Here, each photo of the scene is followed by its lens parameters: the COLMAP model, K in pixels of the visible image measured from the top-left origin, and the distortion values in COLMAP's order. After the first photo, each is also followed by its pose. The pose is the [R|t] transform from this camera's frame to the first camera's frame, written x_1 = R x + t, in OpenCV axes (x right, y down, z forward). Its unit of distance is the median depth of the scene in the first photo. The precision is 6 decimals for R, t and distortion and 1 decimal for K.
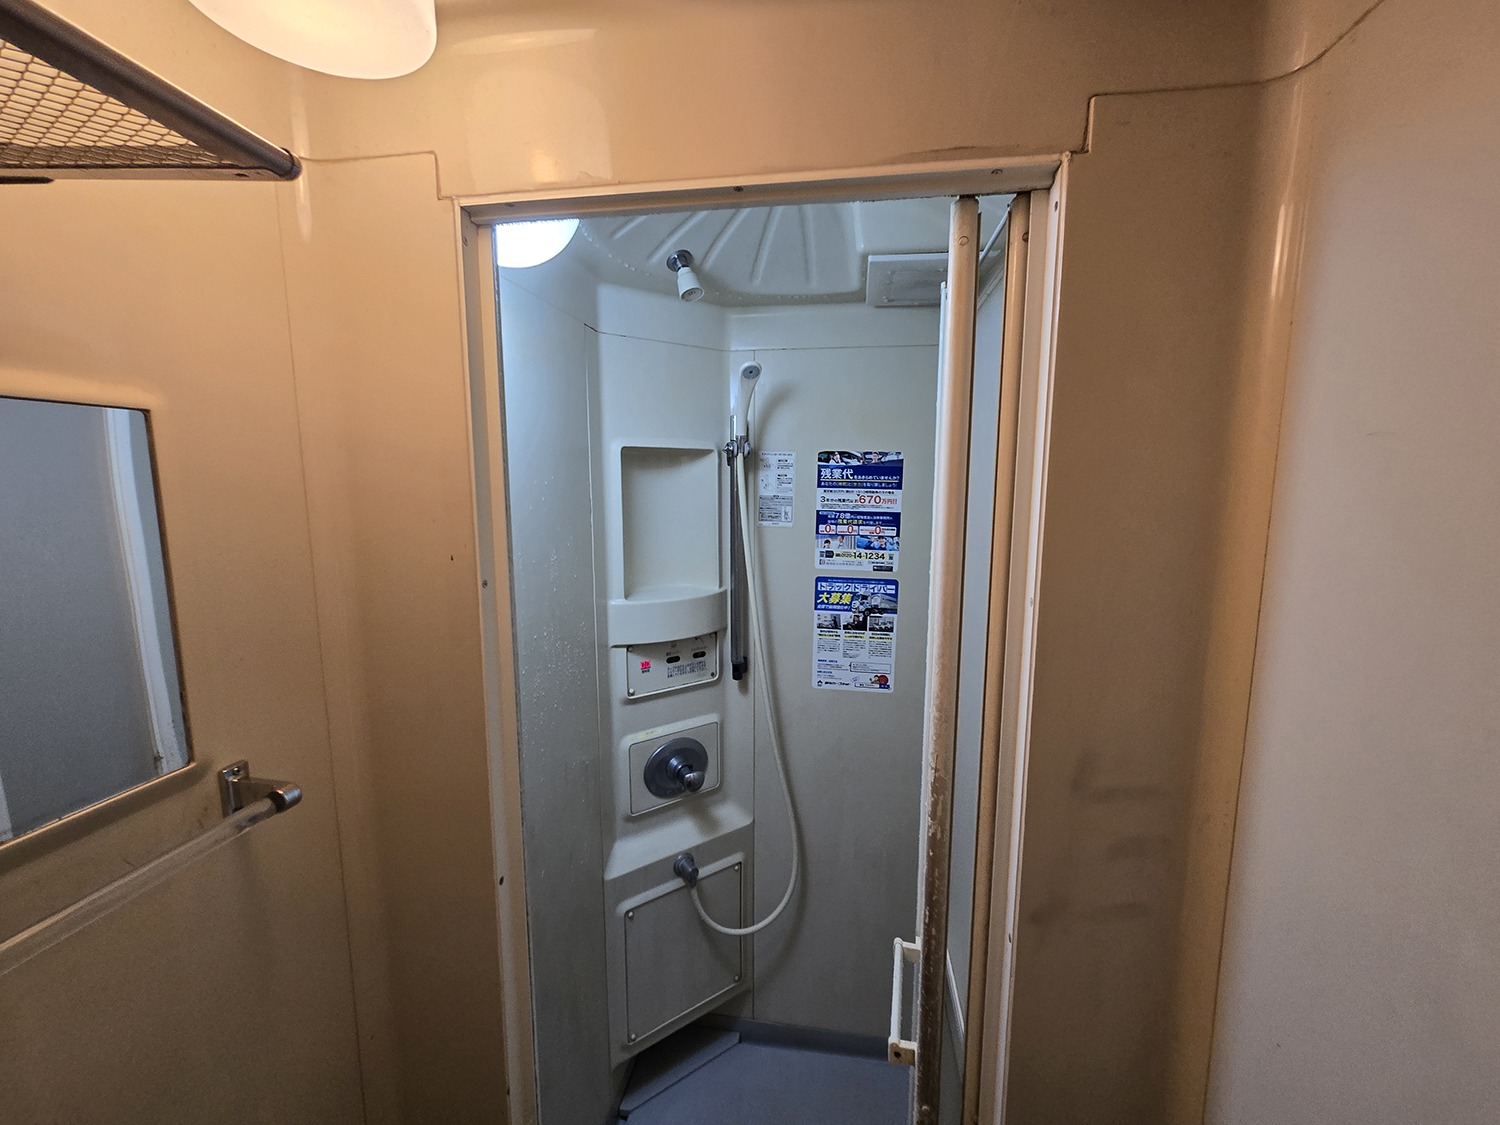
lens RADIAL K [[620.7, 0, 752.8], [0, 620.7, 565.6], [0, 0, 1]] dist [0.000627, 0.000319]
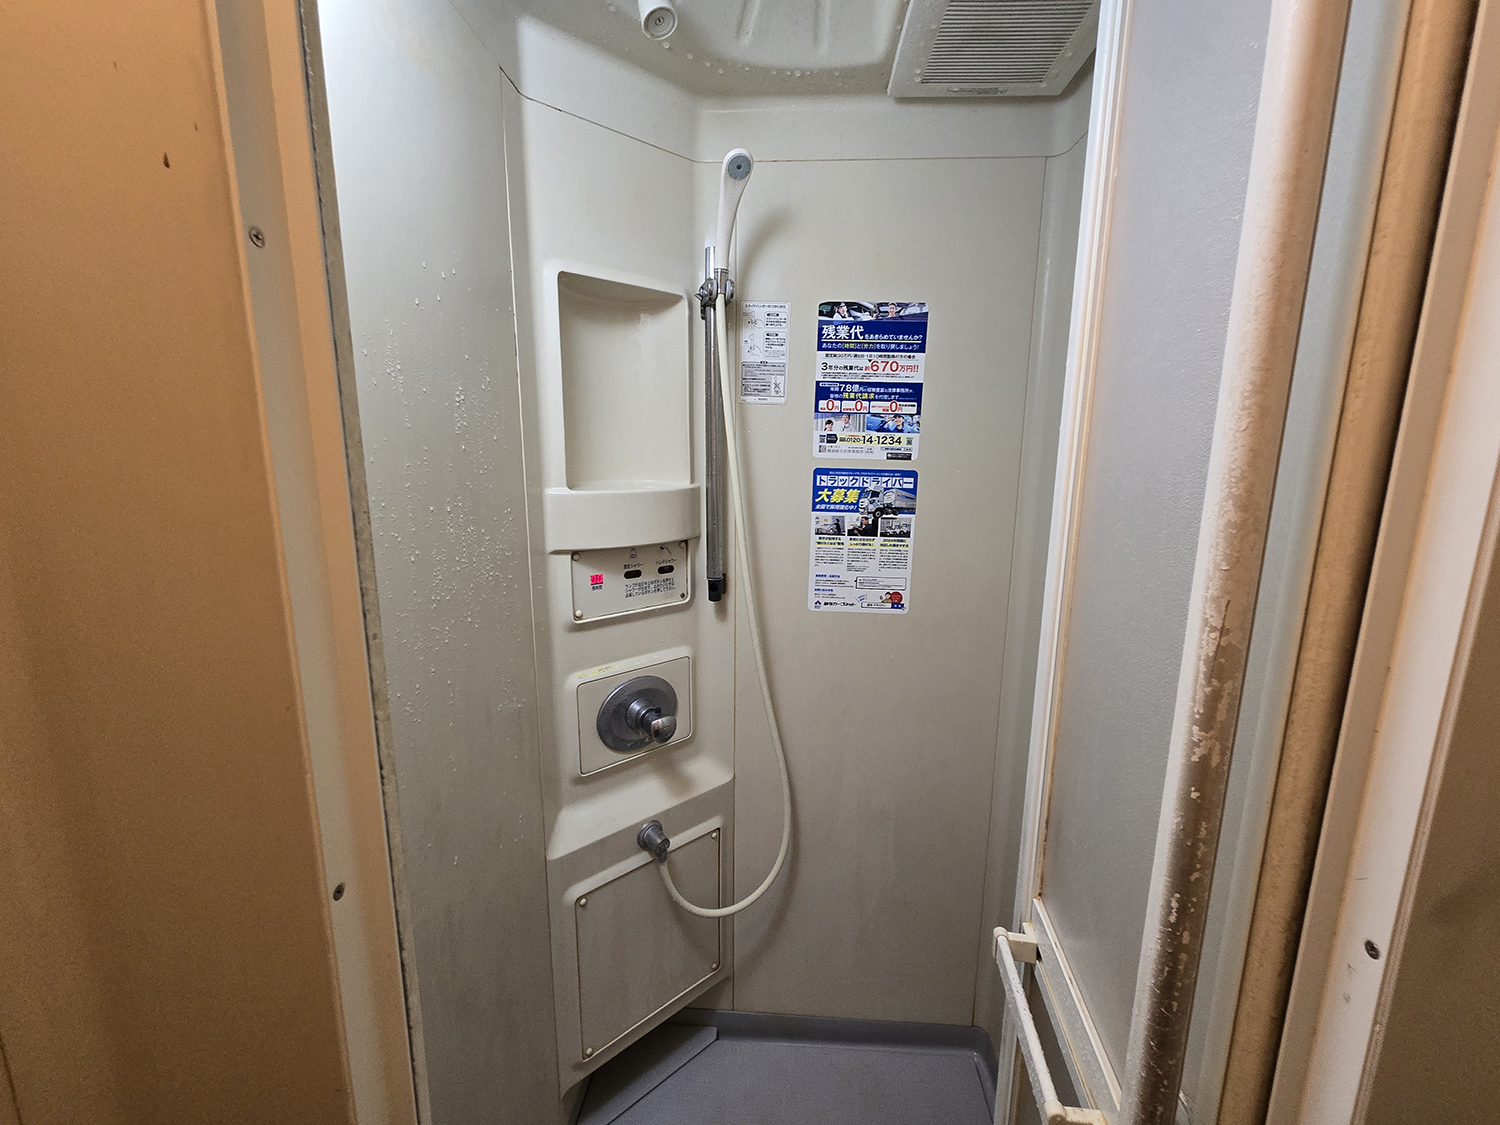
lens RADIAL K [[620.7, 0, 751.2], [0, 620.7, 562.9], [0, 0, 1]] dist [0.000627, 0.000319]
pose [[0.995412, -0.011071, 0.095040, -0.055516], [0.006709, 0.998915, 0.046093, 0.103504], [-0.095447, -0.045244, 0.994406, 0.224036]]
